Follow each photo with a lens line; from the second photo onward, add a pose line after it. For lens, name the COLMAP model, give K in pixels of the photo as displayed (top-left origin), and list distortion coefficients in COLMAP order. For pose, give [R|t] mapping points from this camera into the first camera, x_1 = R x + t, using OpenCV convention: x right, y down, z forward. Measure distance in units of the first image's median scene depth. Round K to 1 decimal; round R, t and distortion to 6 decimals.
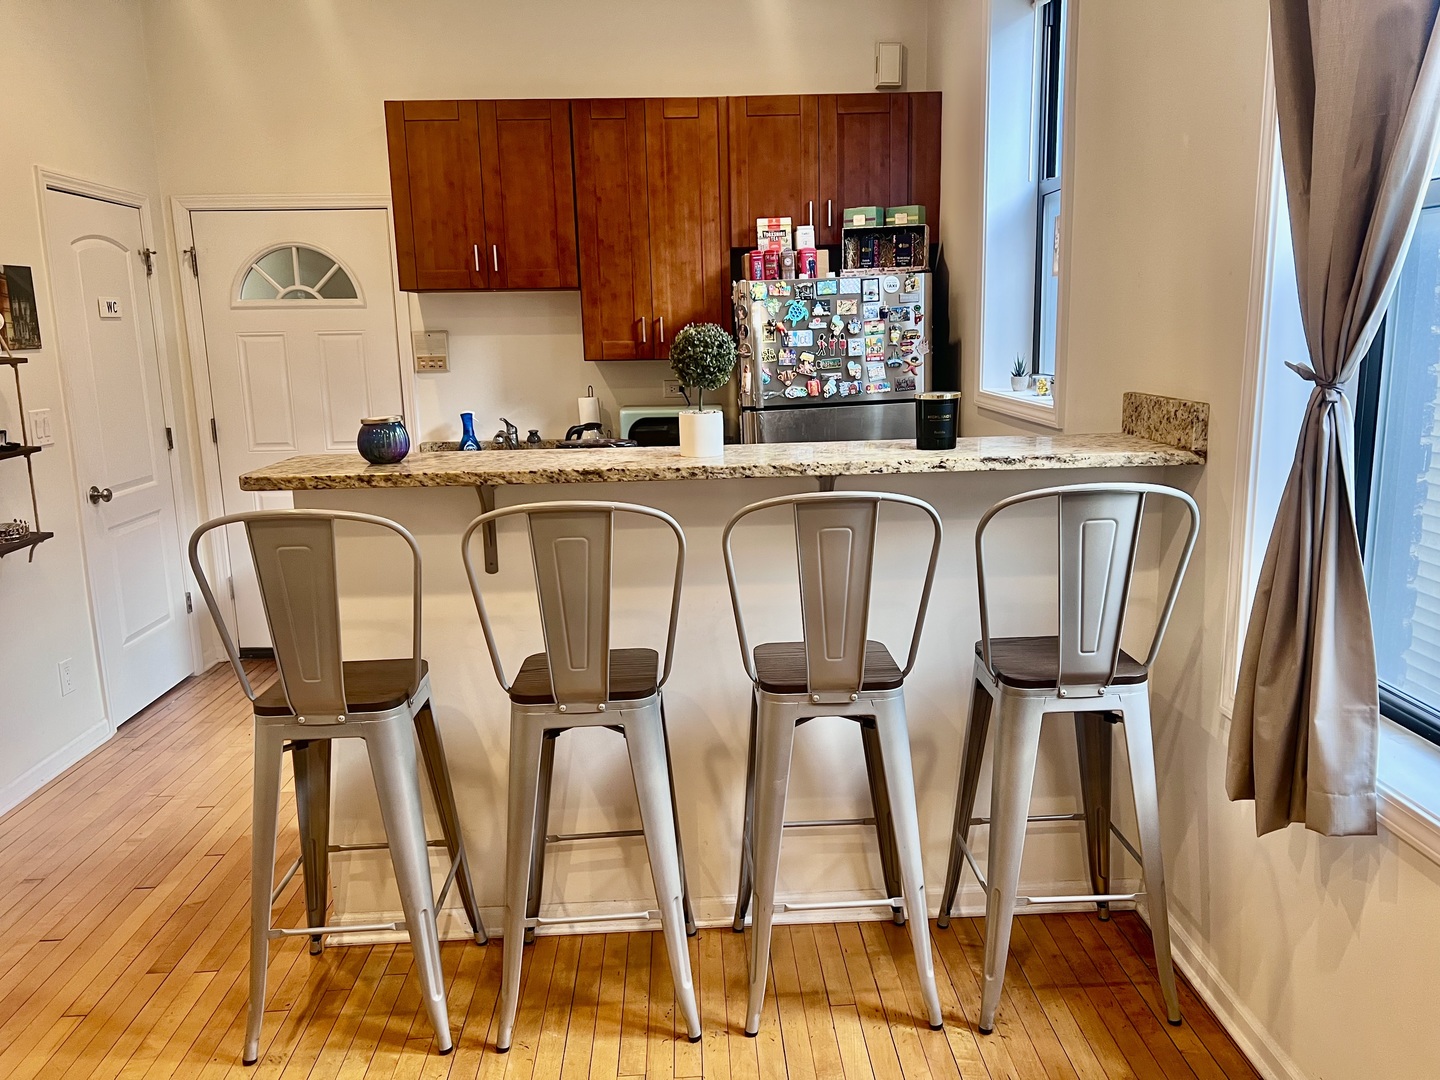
lens RADIAL K [[1074.3, 0, 720.0], [0, 1074.3, 540.0], [0, 0, 1]] dist [0.086731, -0.095228]
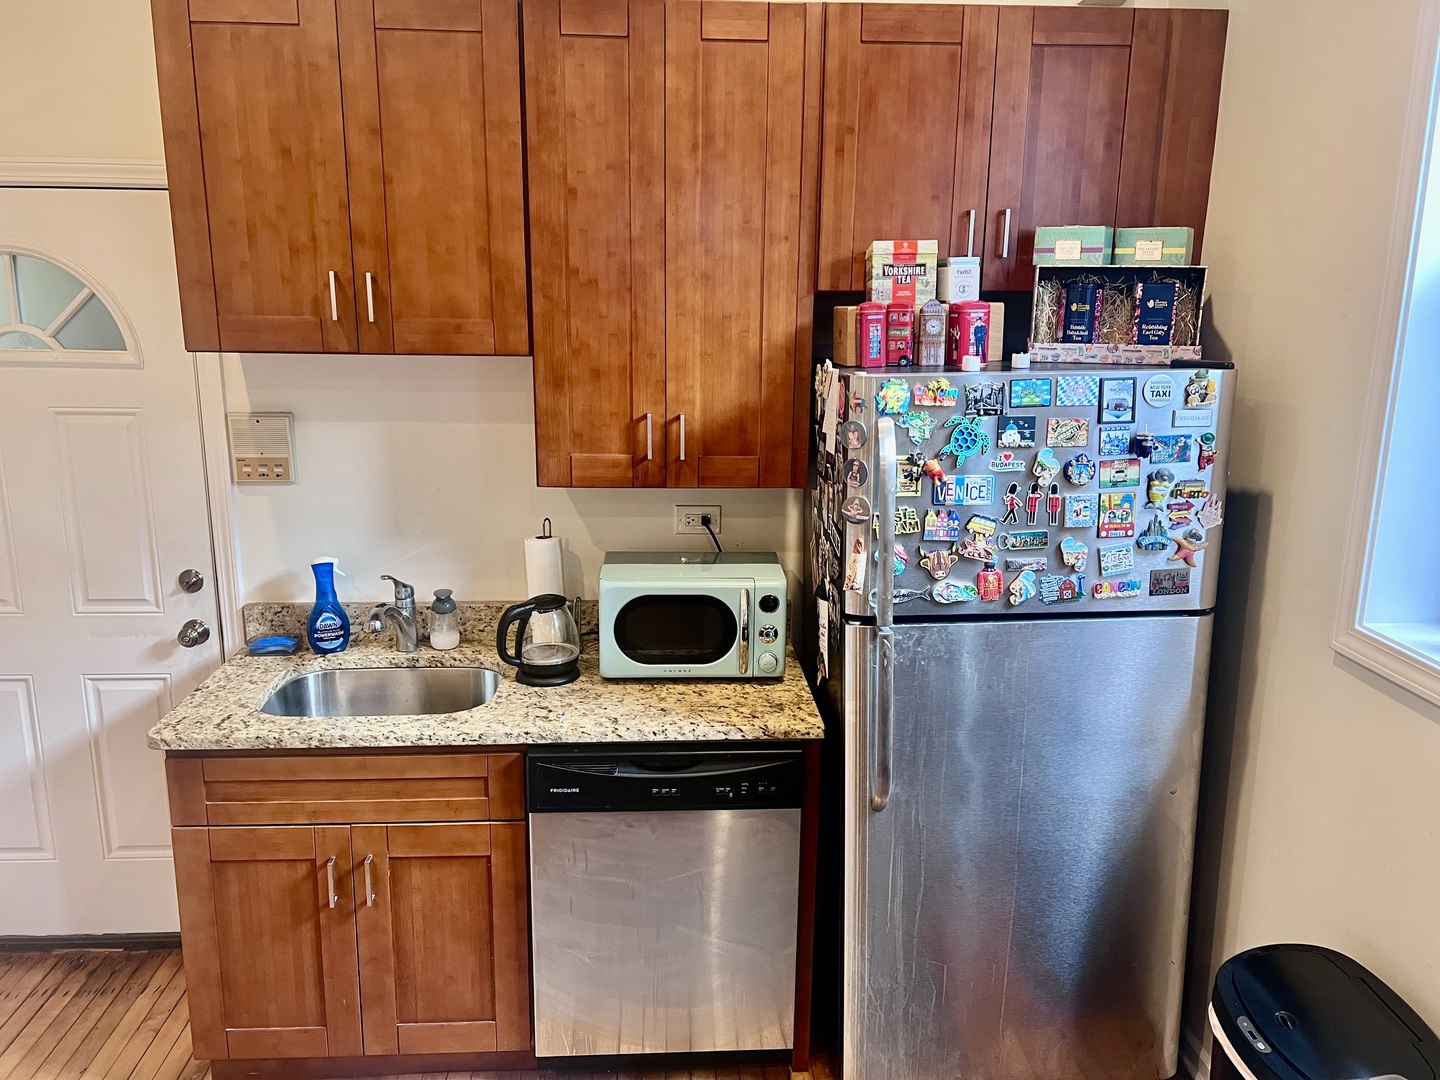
lens RADIAL K [[1083.9, 0, 720.0], [0, 1083.9, 540.0], [0, 0, 1]] dist [0.063942, -0.075899]
pose [[0.998761, 0.023416, 0.043911, -0.059644], [-0.024890, 0.999135, 0.033322, -0.166567], [-0.043093, -0.034374, 0.998480, 0.467414]]
